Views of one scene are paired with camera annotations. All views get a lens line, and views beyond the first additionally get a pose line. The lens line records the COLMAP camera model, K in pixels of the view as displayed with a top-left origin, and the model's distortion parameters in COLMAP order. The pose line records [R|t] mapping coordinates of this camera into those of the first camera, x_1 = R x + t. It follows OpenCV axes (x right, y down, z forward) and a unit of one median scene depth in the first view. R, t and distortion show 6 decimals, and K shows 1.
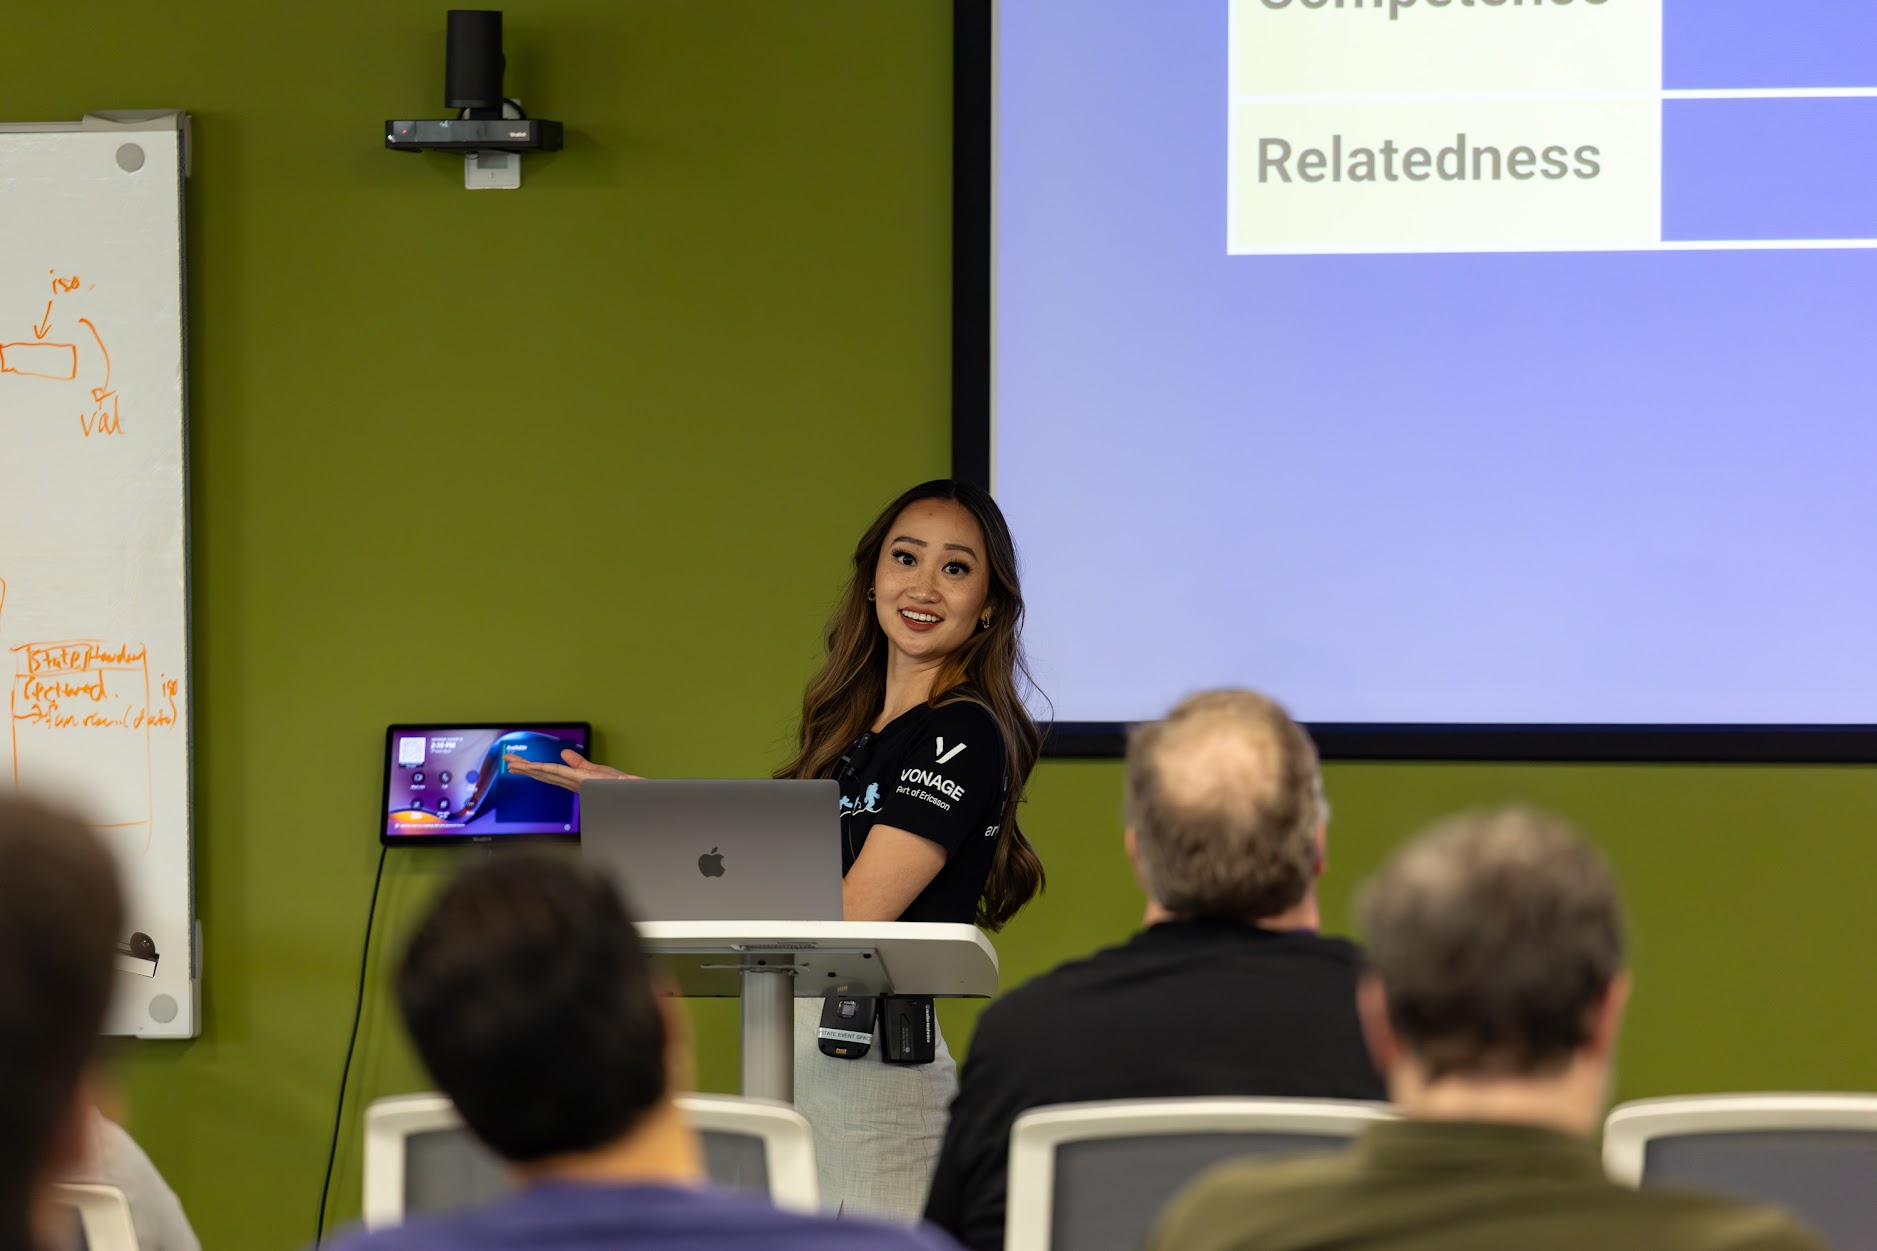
lens RADIAL K [[10074.6, 0, 938.5], [0, 10074.6, 625.5], [0, 0, 1]] dist [-0.092453, 3.505252]
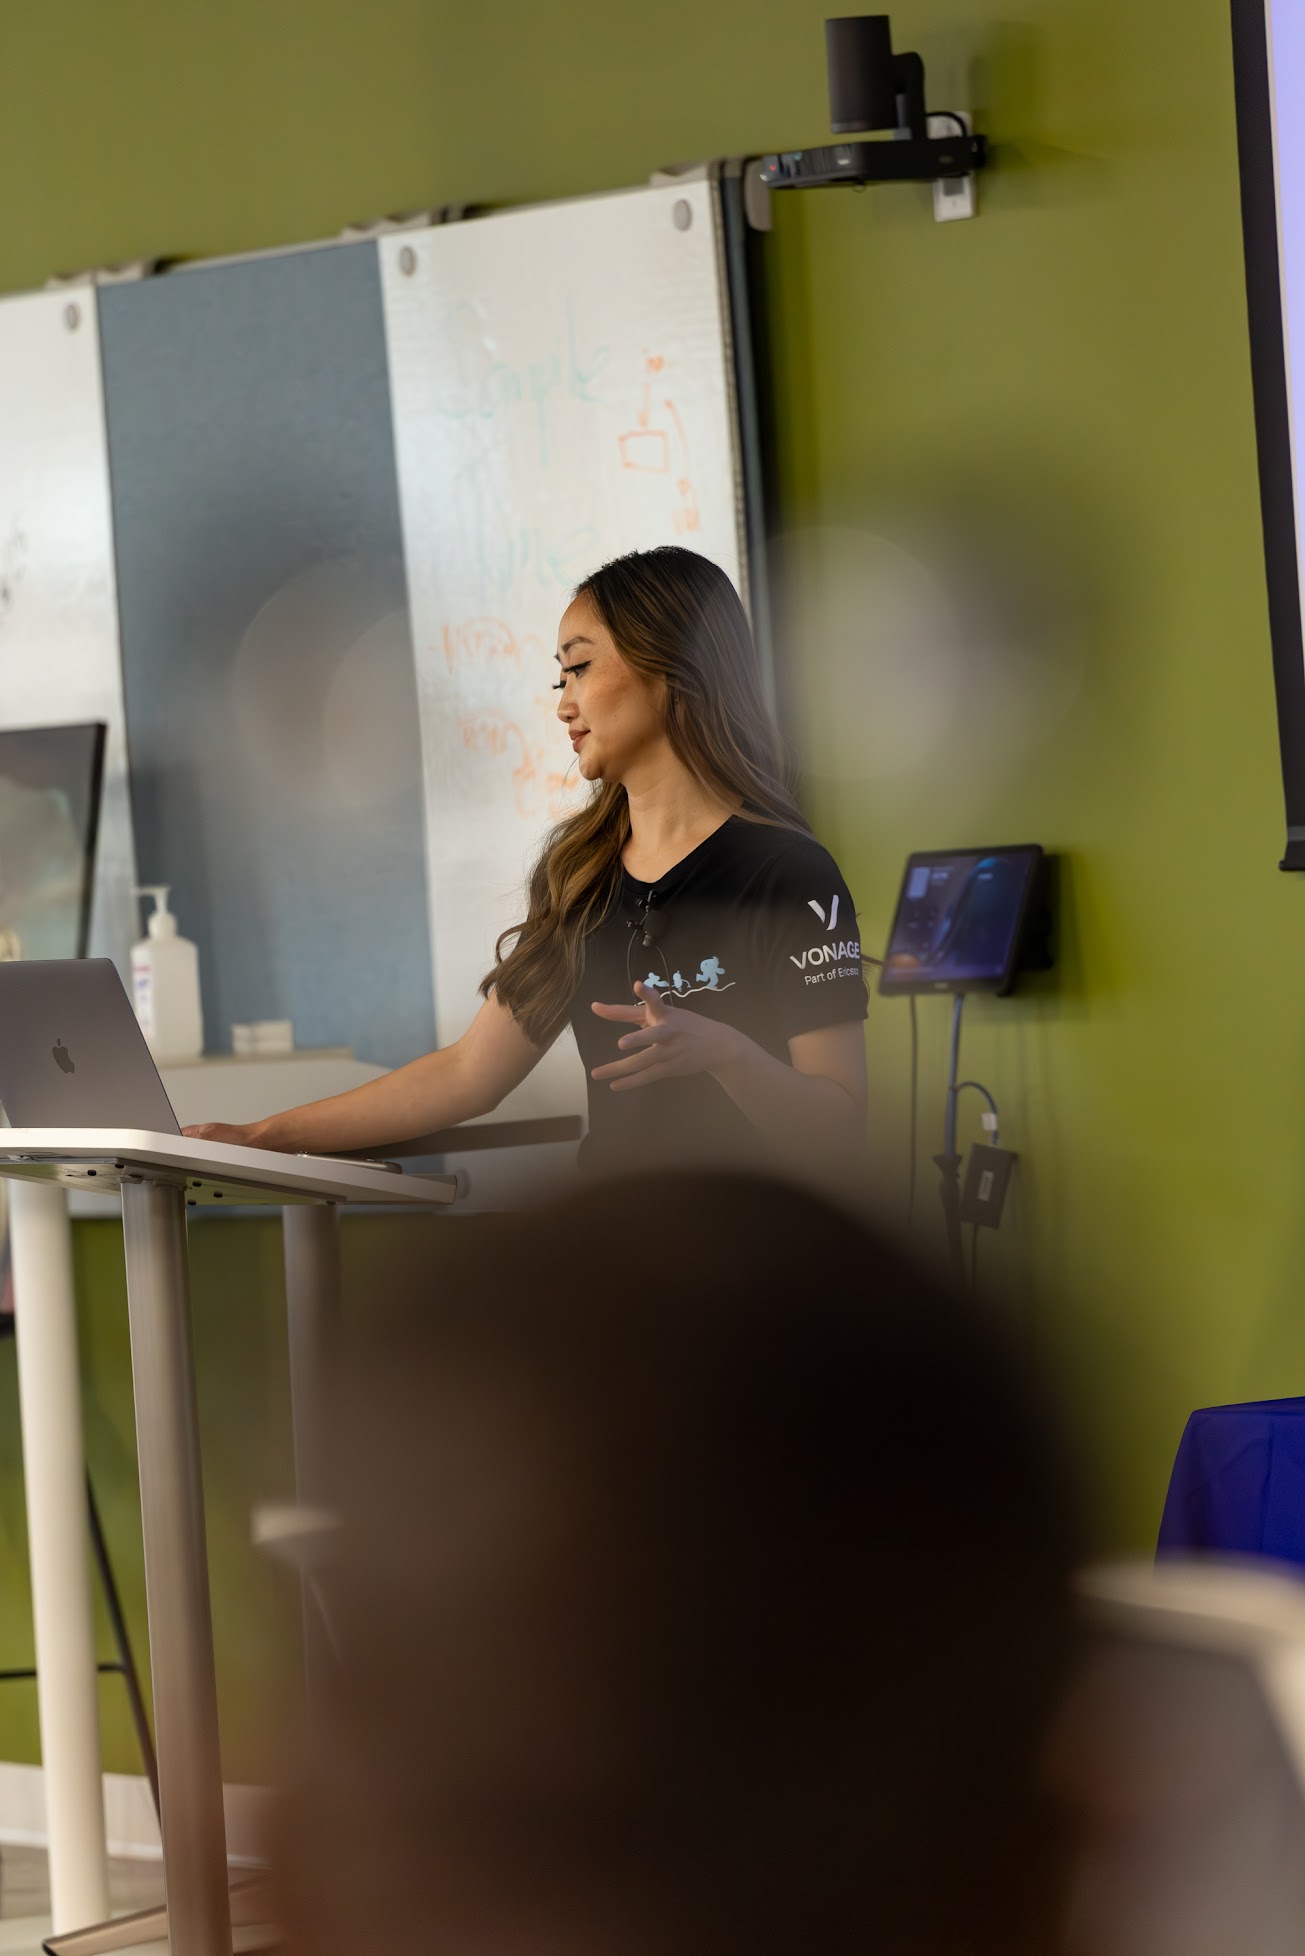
lens RADIAL K [[10498.7, 0, 652.5], [0, 10498.7, 978.0], [0, 0, 1]] dist [-0.092453, 3.505252]
pose [[0.634634, -0.022348, -0.772490, 0.623308], [0.058625, 0.998094, 0.019288, 0.001985], [0.770586, -0.057528, 0.634734, 0.415377]]
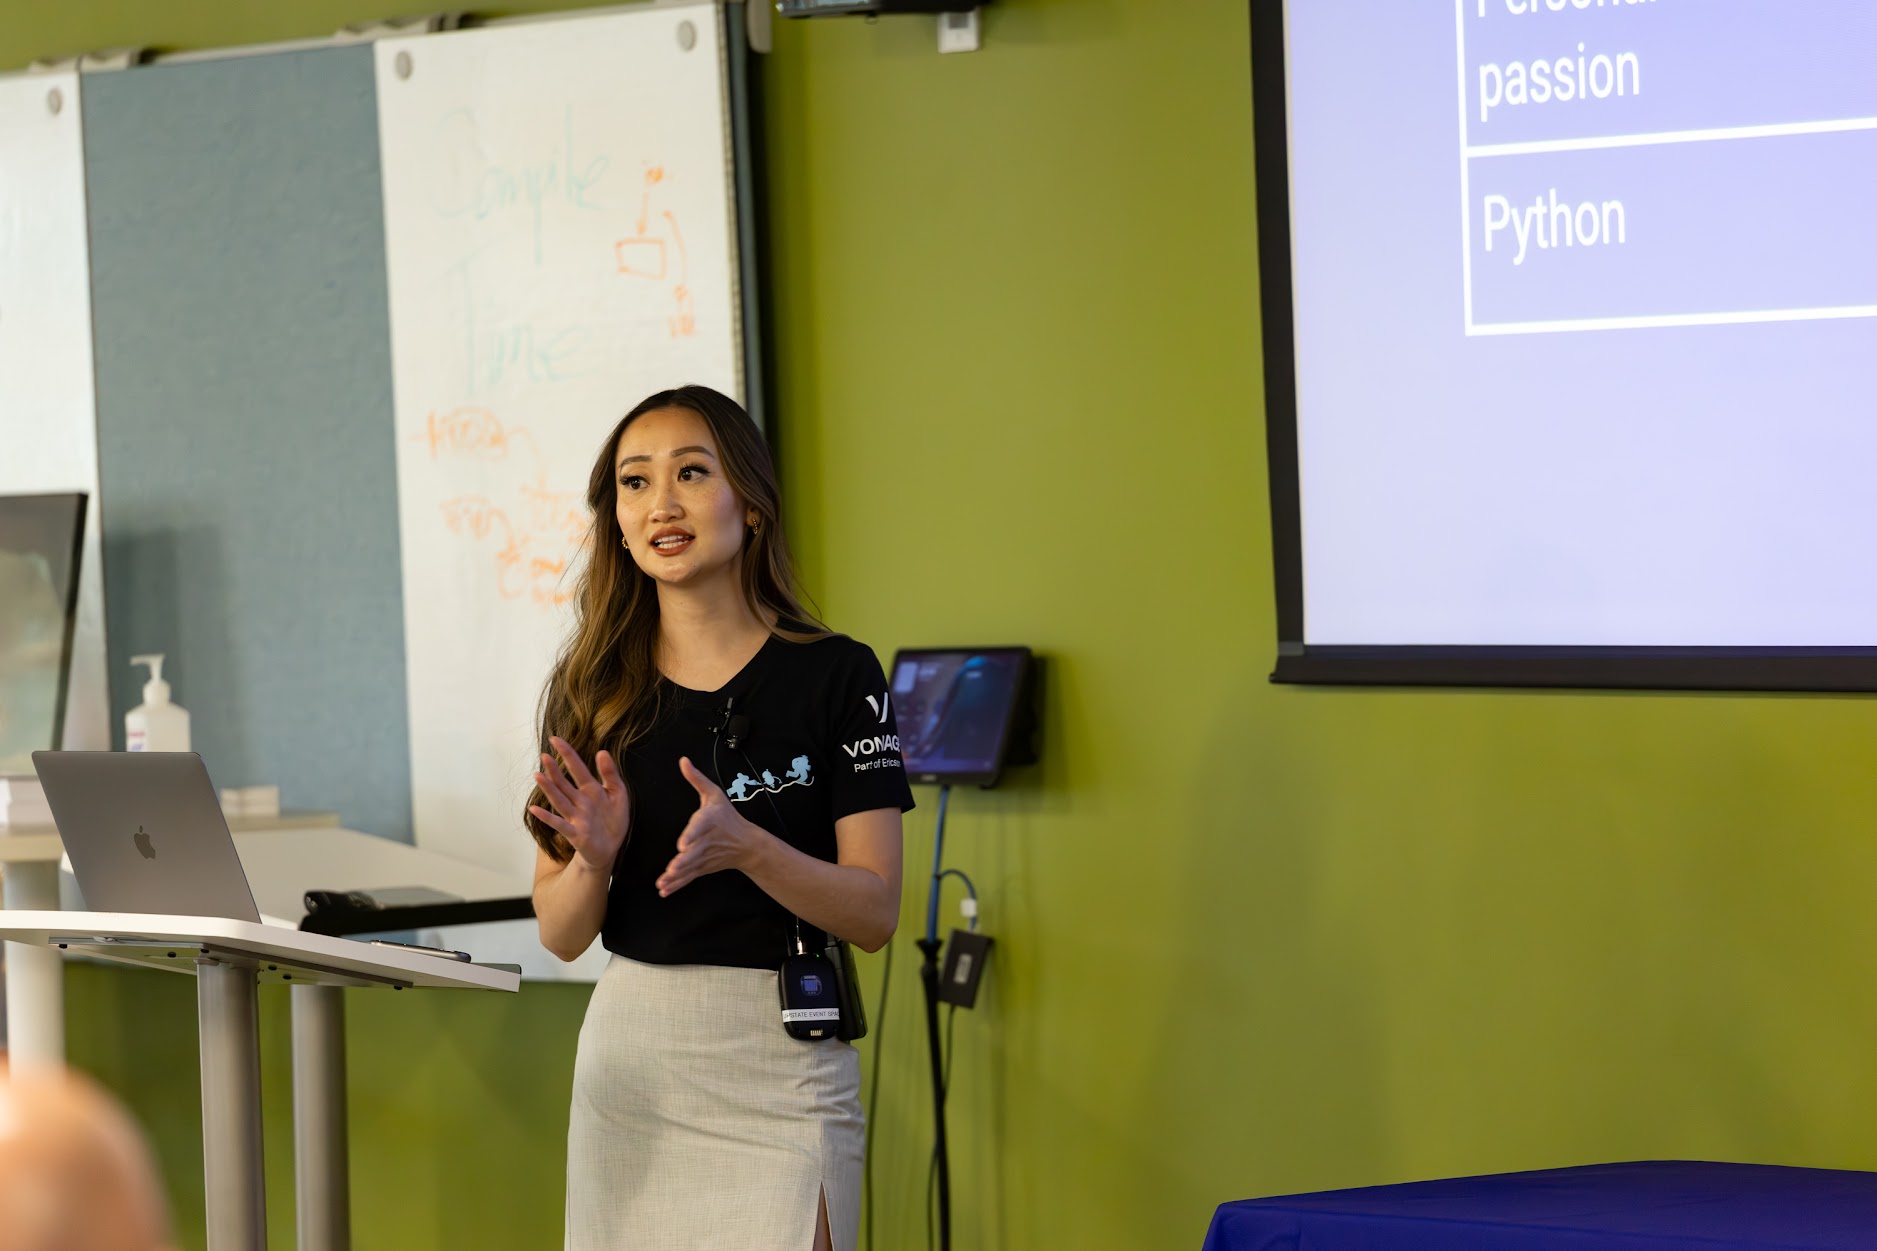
lens RADIAL K [[10074.6, 0, 938.5], [0, 10074.6, 625.5], [0, 0, 1]] dist [-0.092453, 3.505252]
pose [[0.691478, -0.006668, -0.722366, 0.603056], [0.033001, 0.999205, 0.022366, -0.012407], [0.721643, -0.039305, 0.691149, 0.377593]]
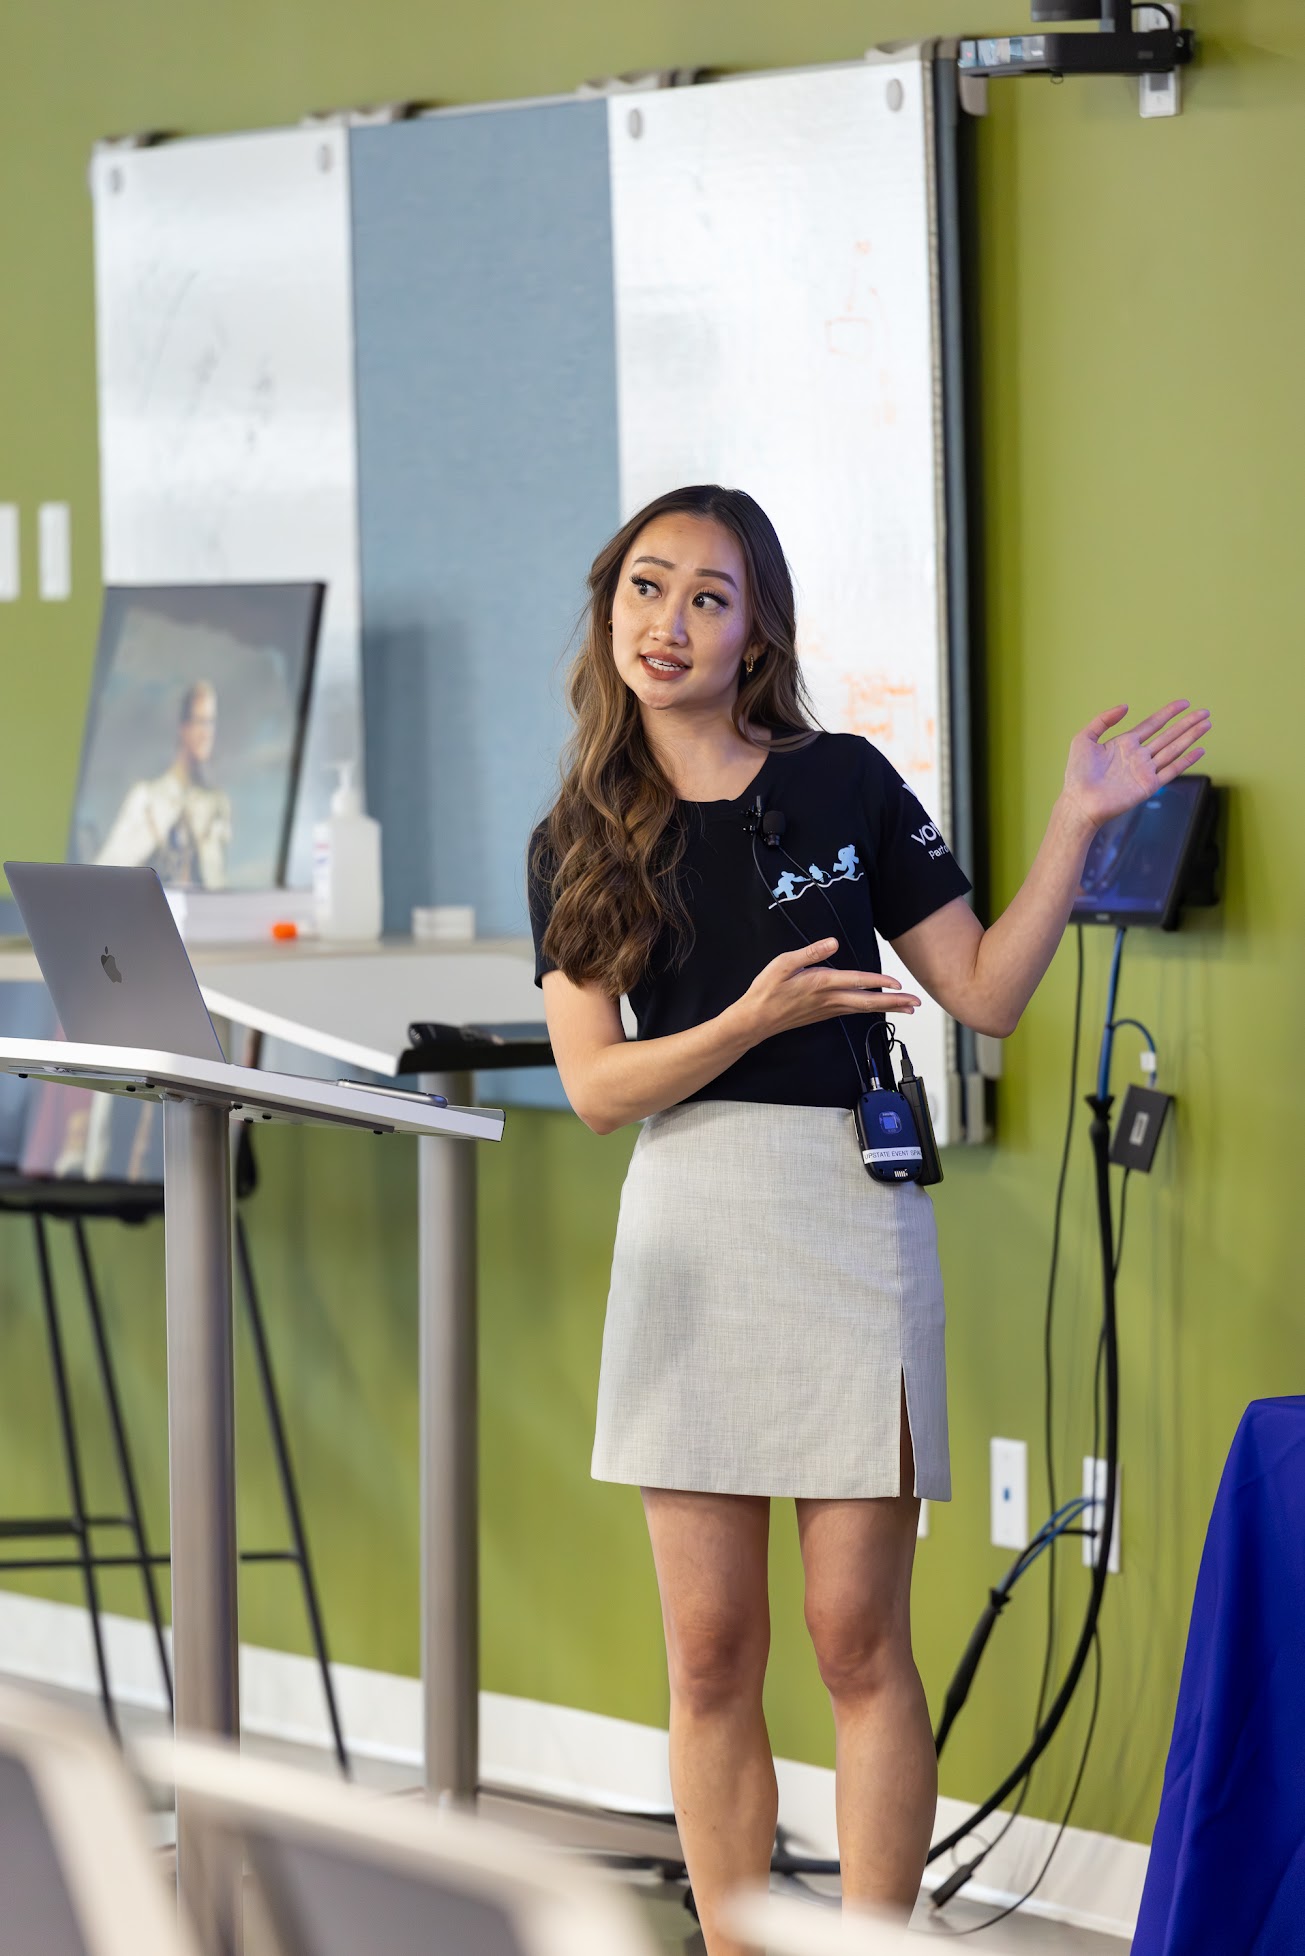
lens RADIAL K [[10498.7, 0, 652.5], [0, 10498.7, 978.0], [0, 0, 1]] dist [-0.092453, 3.505252]
pose [[0.575376, 0.028347, -0.817397, 0.626713], [0.011034, 0.999039, 0.042413, -0.010290], [0.817814, -0.033423, 0.574511, 0.479311]]
